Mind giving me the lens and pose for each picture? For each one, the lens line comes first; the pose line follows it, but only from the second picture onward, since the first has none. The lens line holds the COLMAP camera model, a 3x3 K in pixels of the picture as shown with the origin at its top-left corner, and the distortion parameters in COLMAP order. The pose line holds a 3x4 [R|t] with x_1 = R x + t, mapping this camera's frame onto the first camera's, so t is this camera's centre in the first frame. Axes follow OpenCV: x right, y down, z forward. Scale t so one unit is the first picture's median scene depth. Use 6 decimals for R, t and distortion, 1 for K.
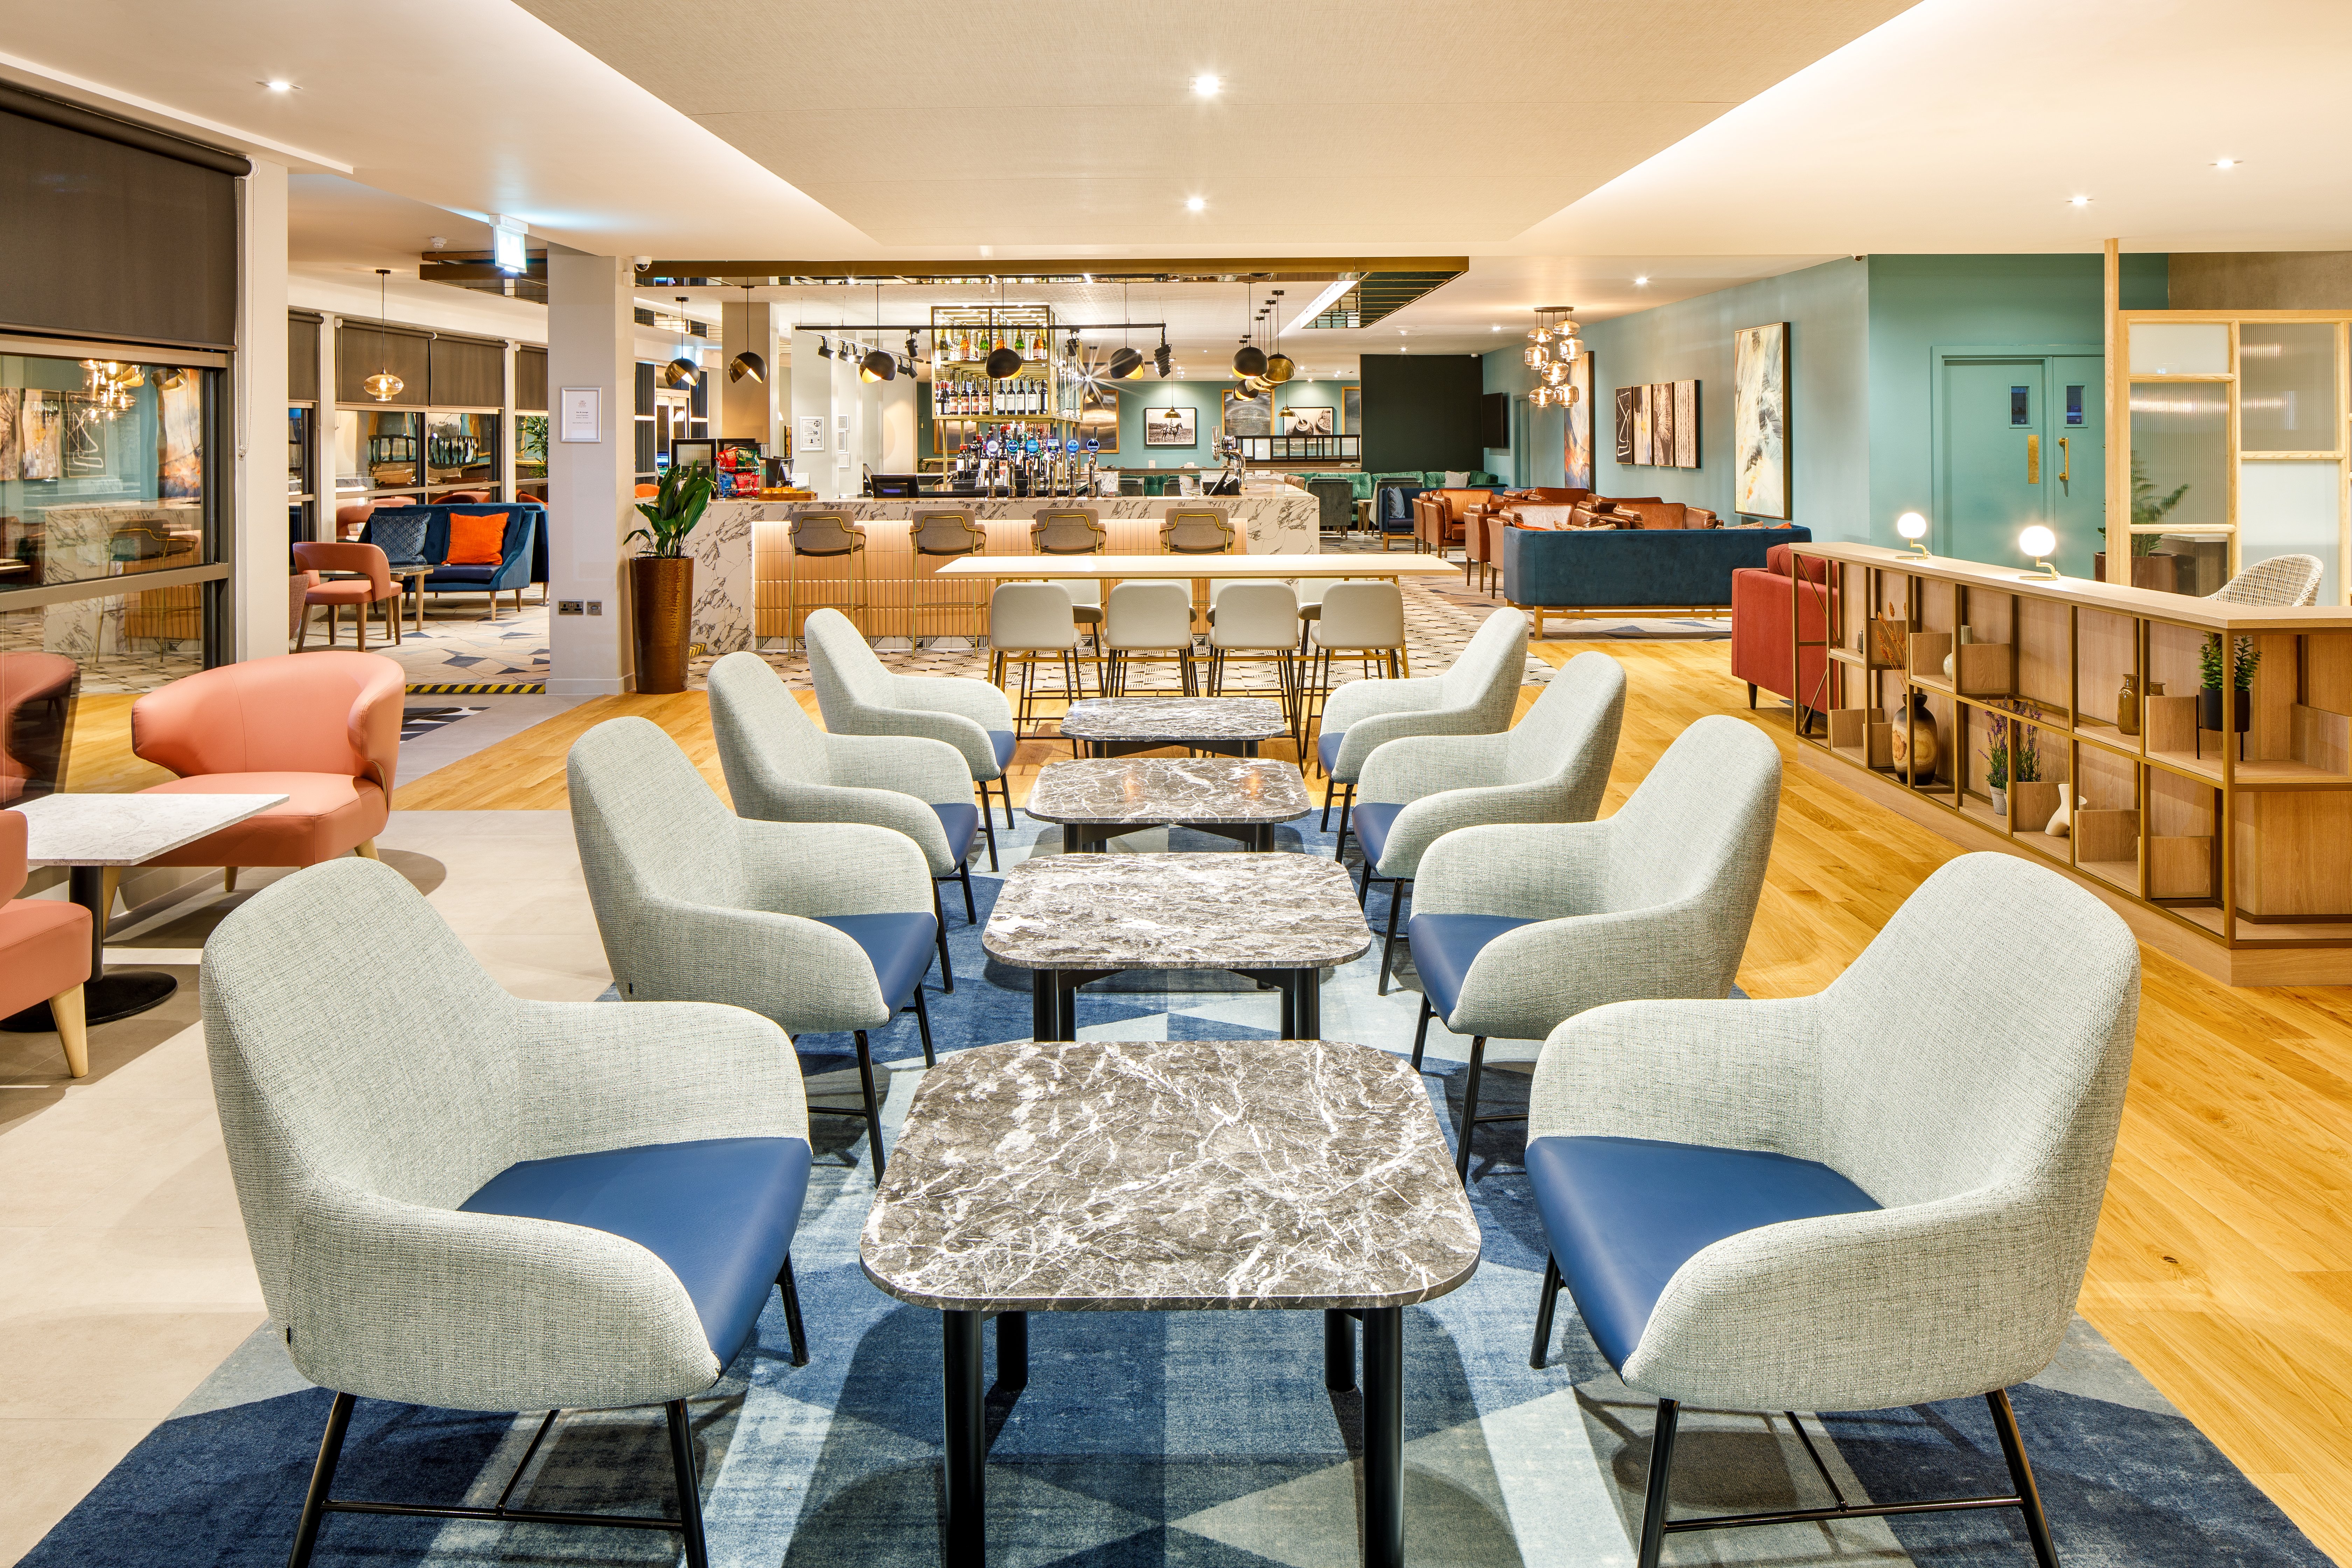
lens RADIAL K [[1604.3, 0, 1173.7], [0, 1604.3, 427.4], [0, 0, 1]] dist [0.001718, -0.000040]
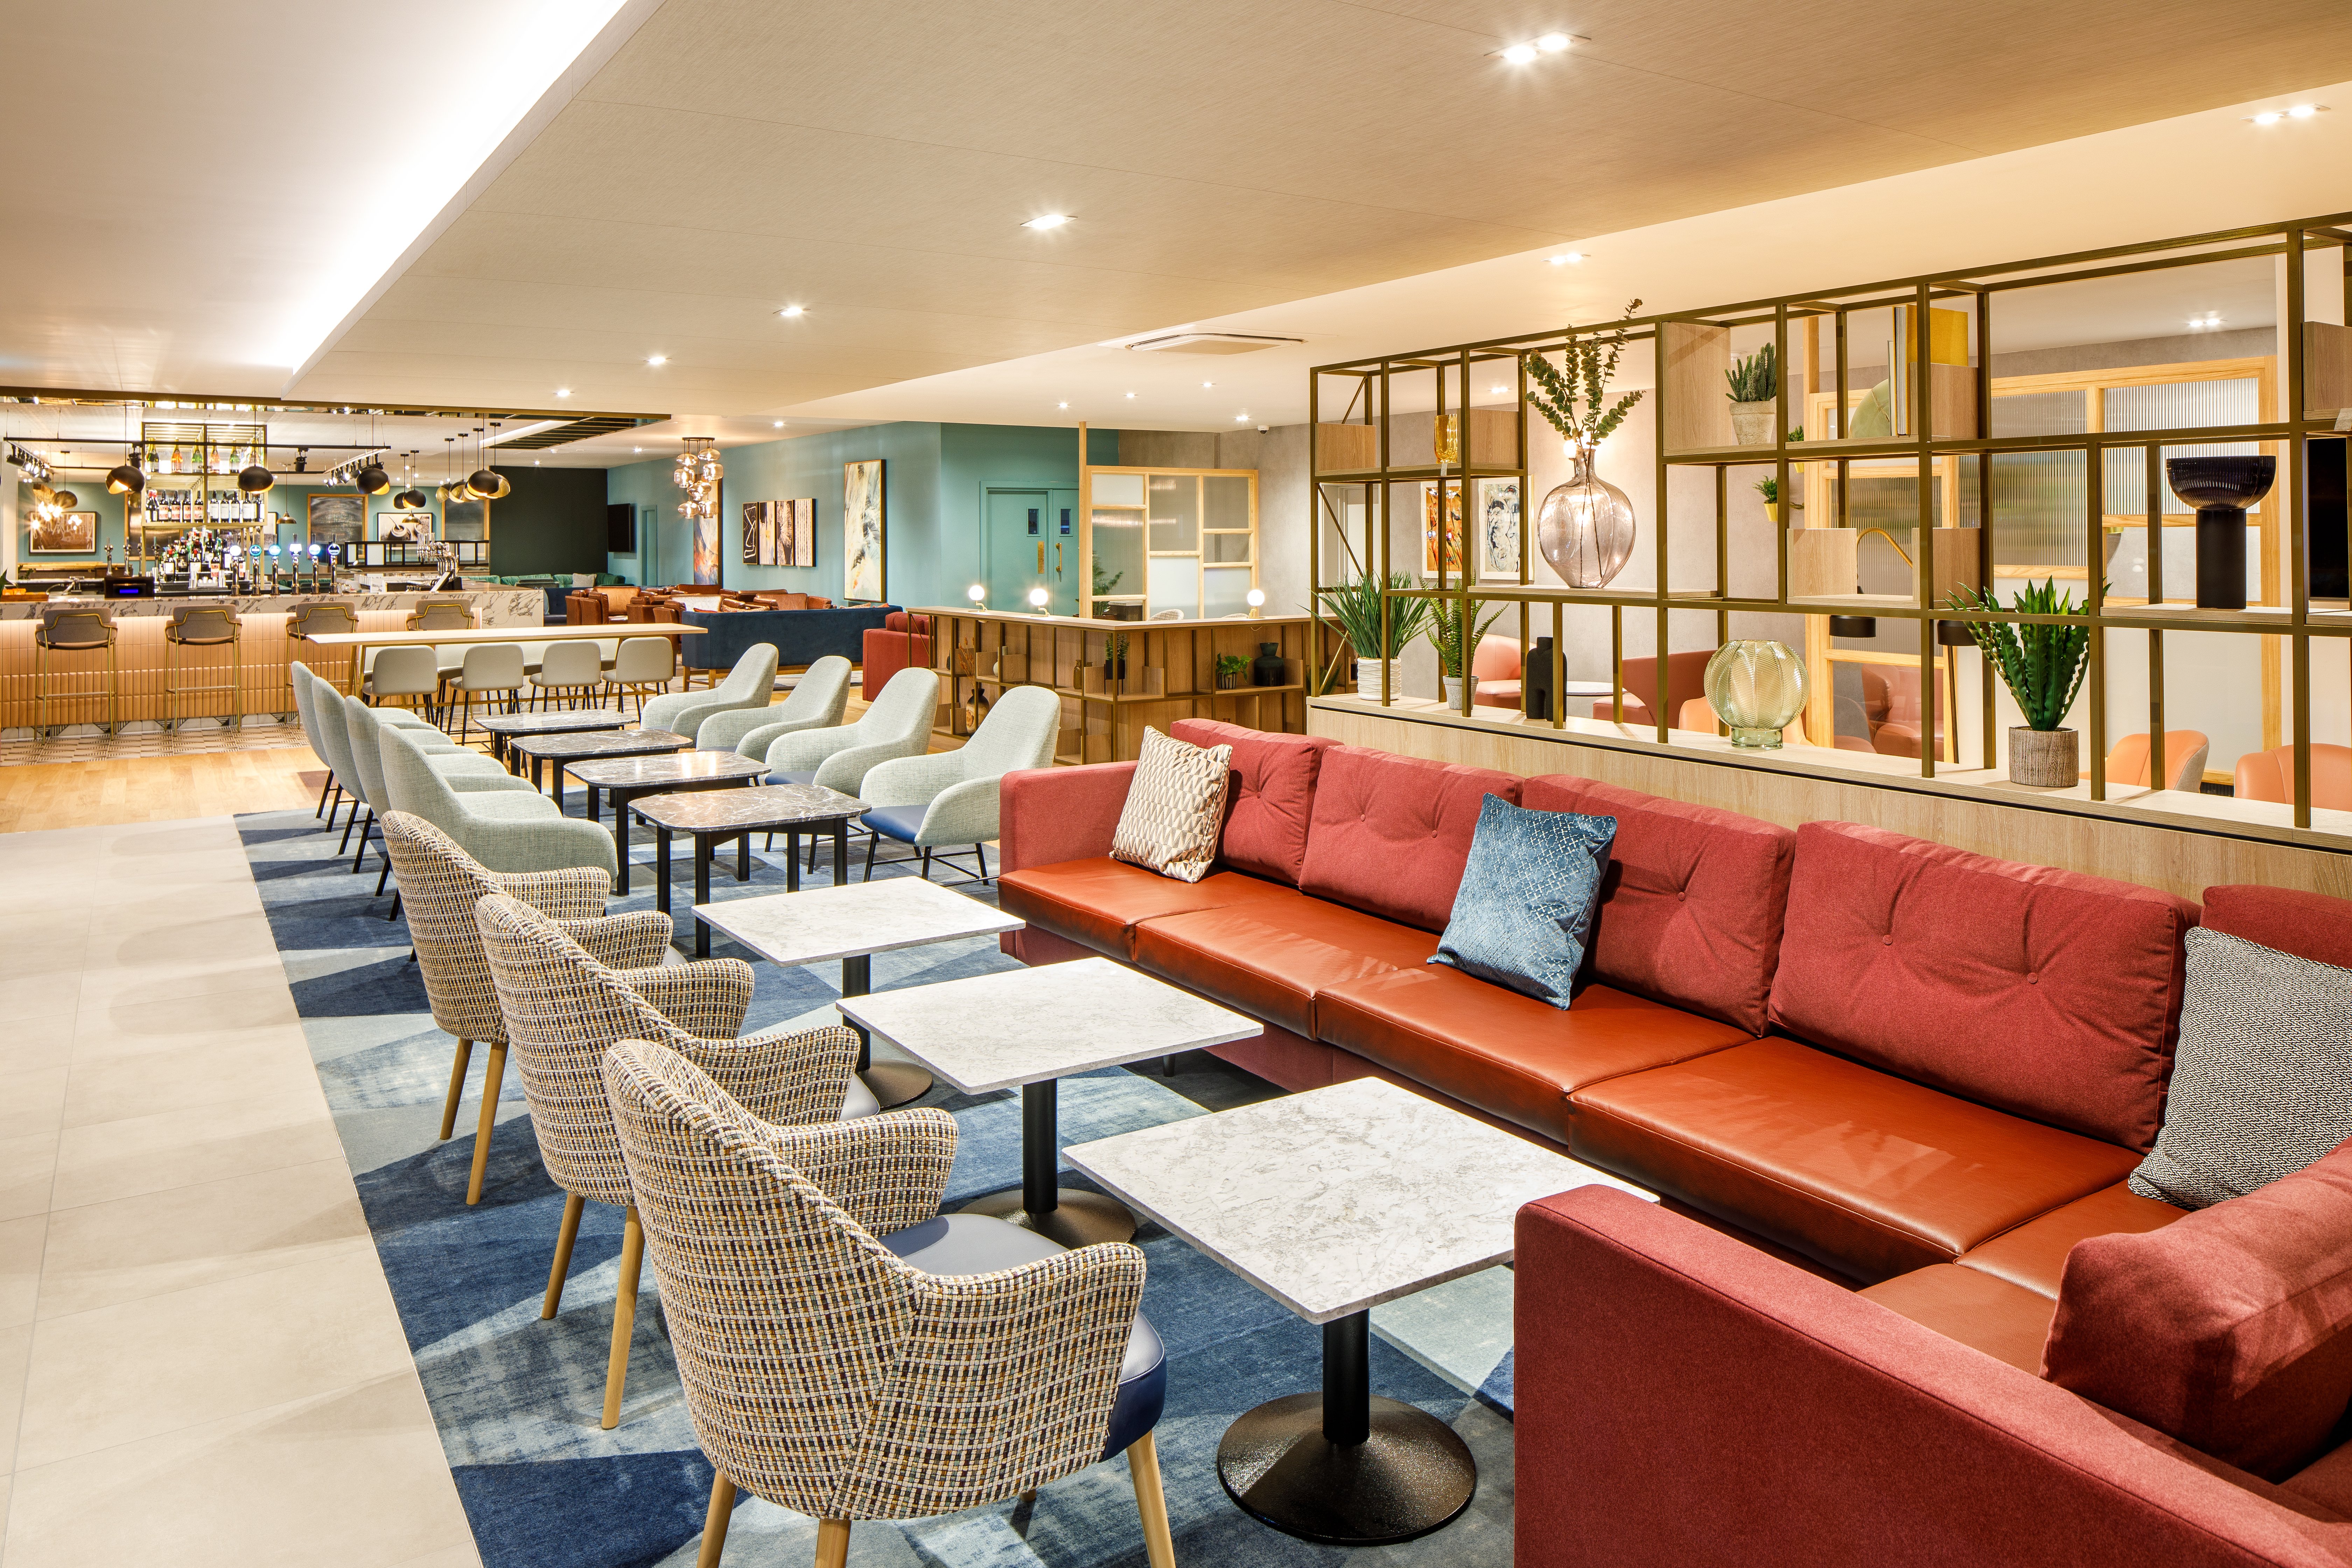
lens RADIAL K [[1589.7, 0, 1170.3], [0, 1589.7, 515.5], [0, 0, 1]] dist [-0.002739, -0.000361]
pose [[0.842099, 0.009534, 0.539238, -0.148417], [-0.003536, 0.999920, -0.012156, -0.001626], [-0.539311, 0.008330, 0.842065, -0.286351]]
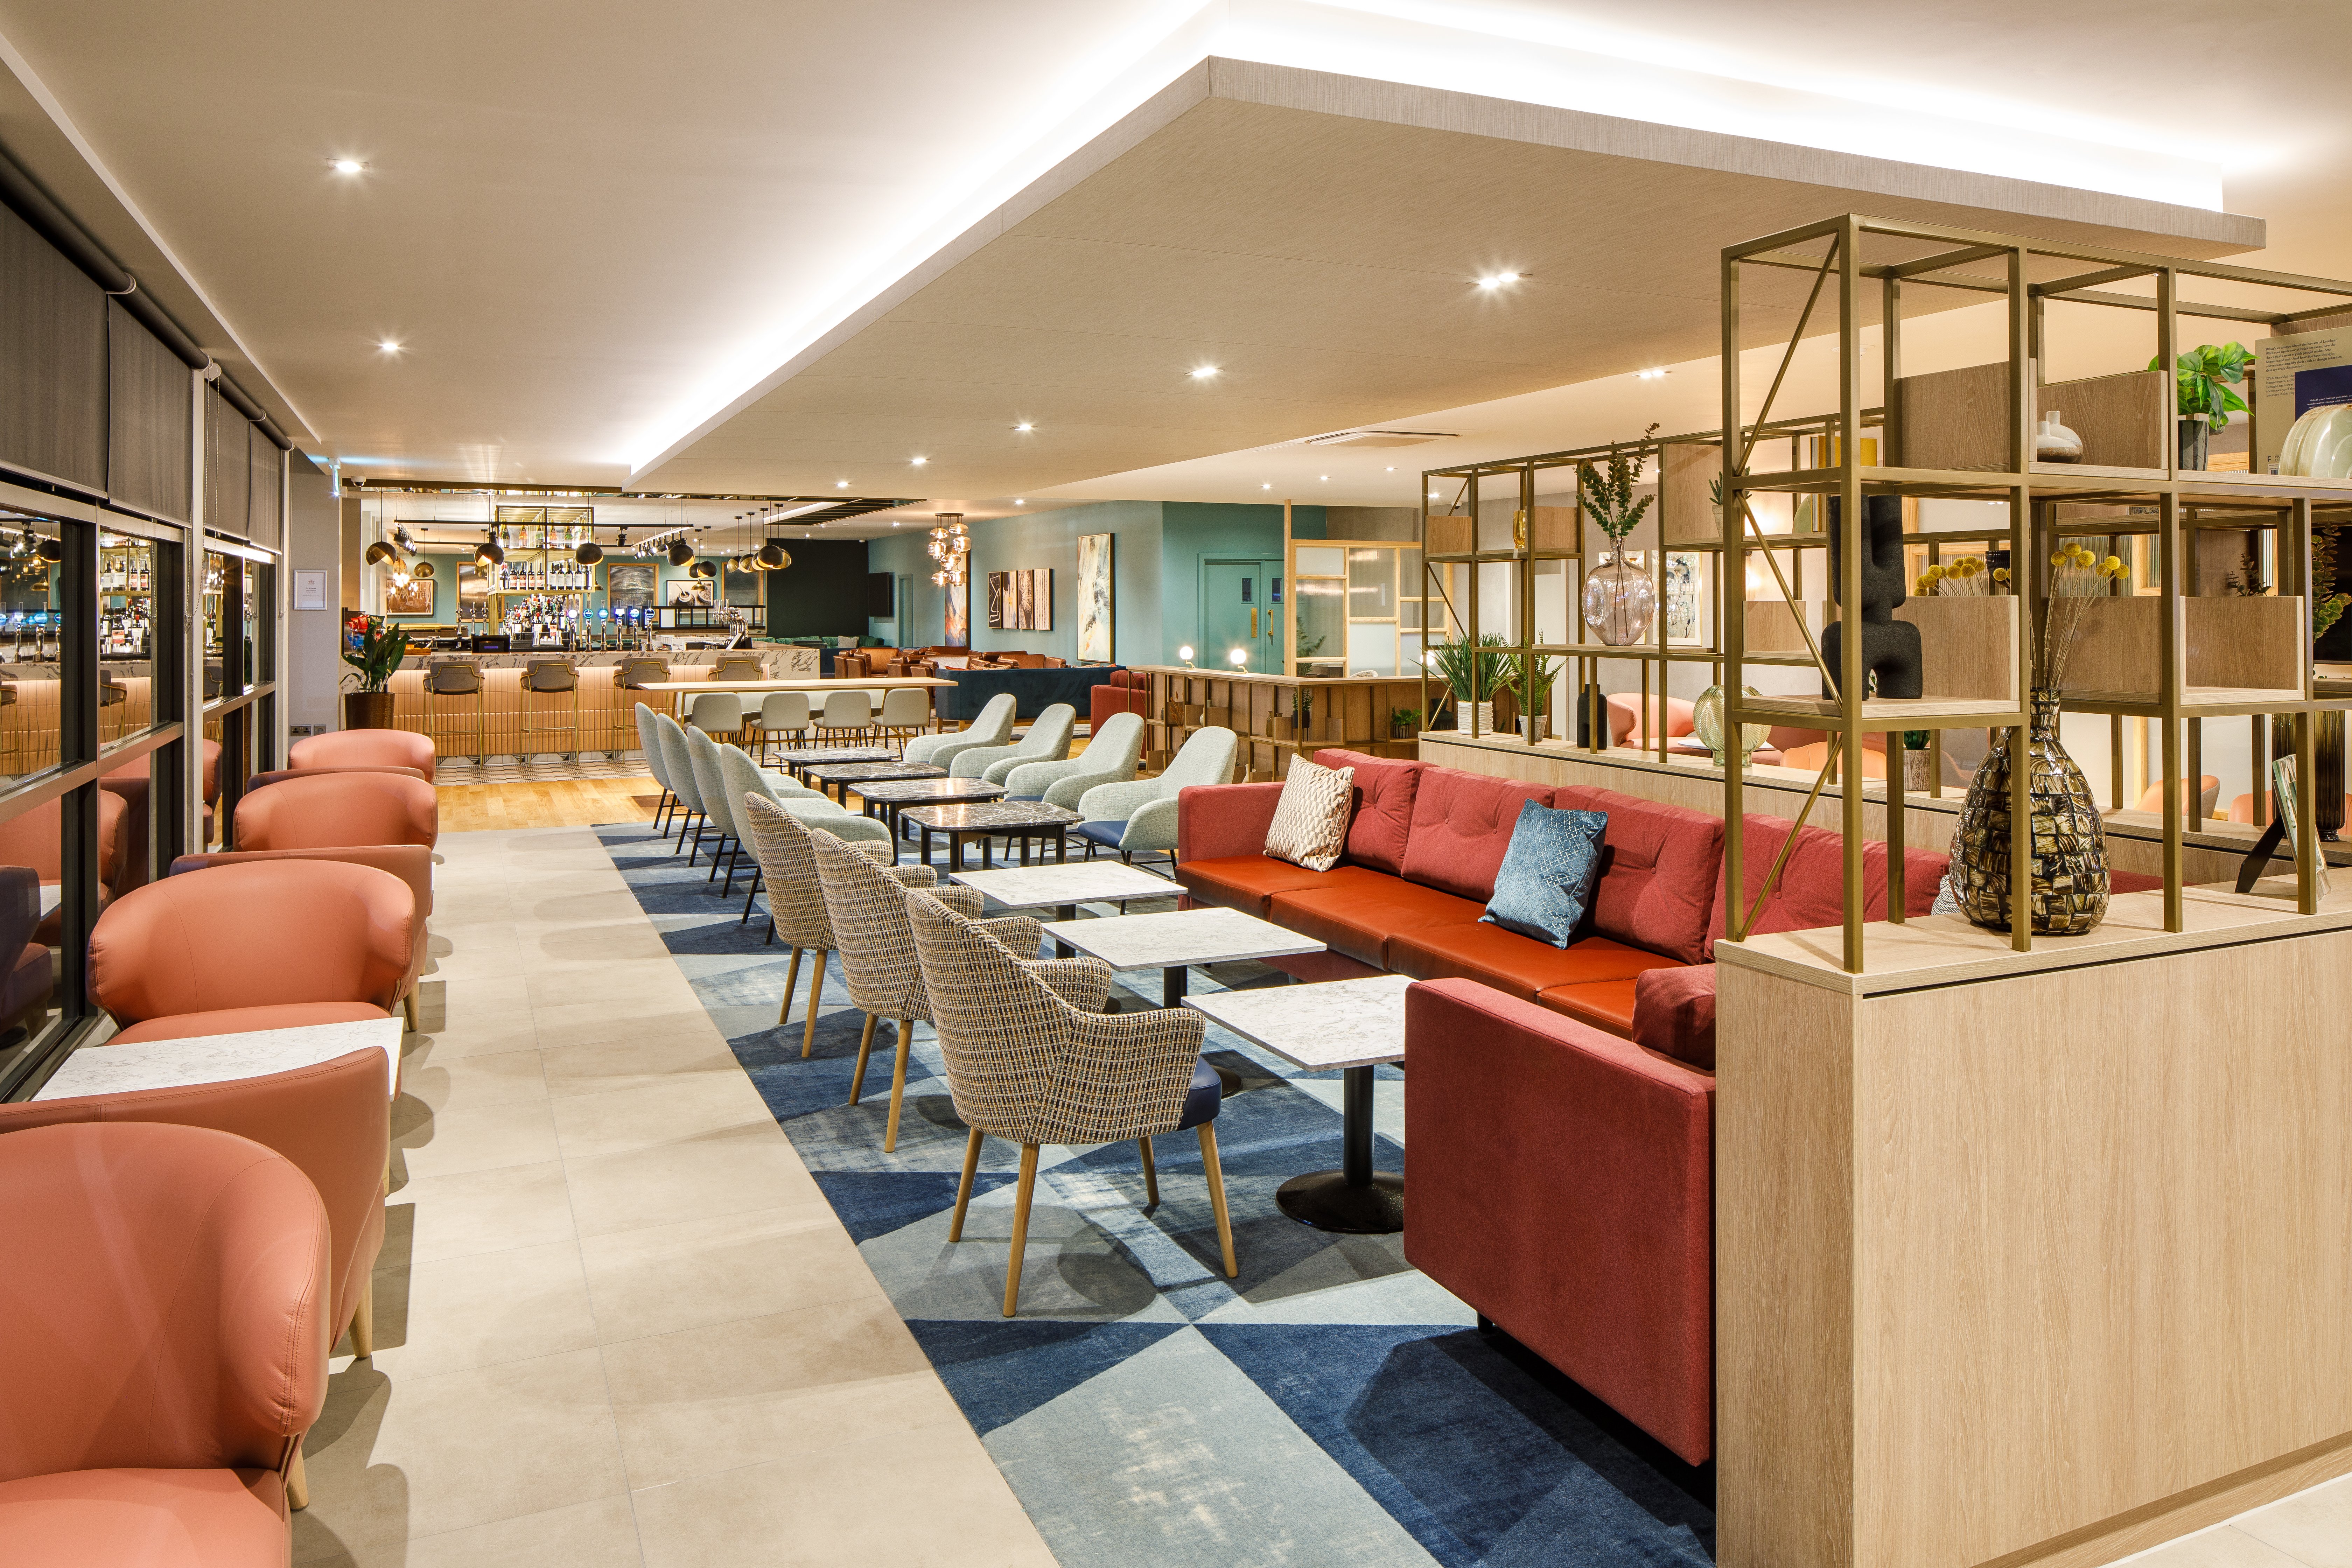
lens RADIAL K [[1580.9, 0, 1176.1], [0, 1580.9, 594.0], [0, 0, 1]] dist [-0.000205, -0.000166]
pose [[0.911272, 0.007000, 0.411745, -0.181054], [-0.005909, 0.999975, -0.003924, -0.002446], [-0.411762, 0.001143, 0.911291, -0.393810]]
